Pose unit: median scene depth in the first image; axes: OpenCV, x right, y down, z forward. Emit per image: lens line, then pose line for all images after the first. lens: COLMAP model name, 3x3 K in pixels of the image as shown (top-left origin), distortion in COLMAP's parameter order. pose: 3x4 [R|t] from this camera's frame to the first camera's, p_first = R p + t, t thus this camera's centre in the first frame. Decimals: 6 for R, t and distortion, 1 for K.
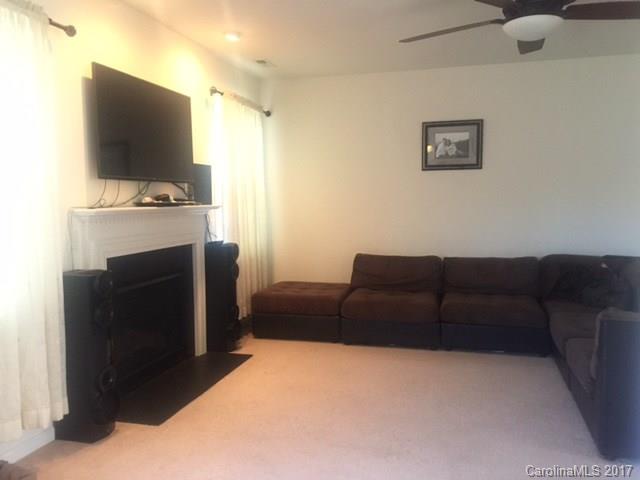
lens RADIAL K [[532.8, 0, 325.0], [0, 532.8, 241.9], [0, 0, 1]] dist [0.061817, -0.003264]
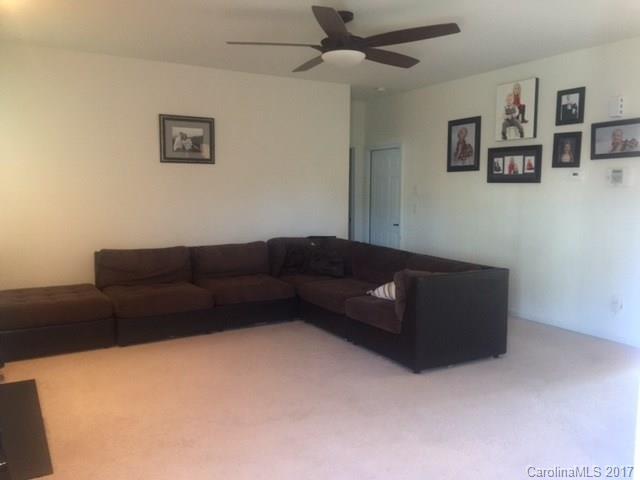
lens RADIAL K [[532.8, 0, 325.0], [0, 532.8, 241.9], [0, 0, 1]] dist [0.061817, -0.003264]
pose [[0.703084, -0.061457, 0.708446, -0.330088], [0.052830, 0.998020, 0.034147, -0.002792], [-0.709142, 0.013419, 0.704938, 0.075460]]
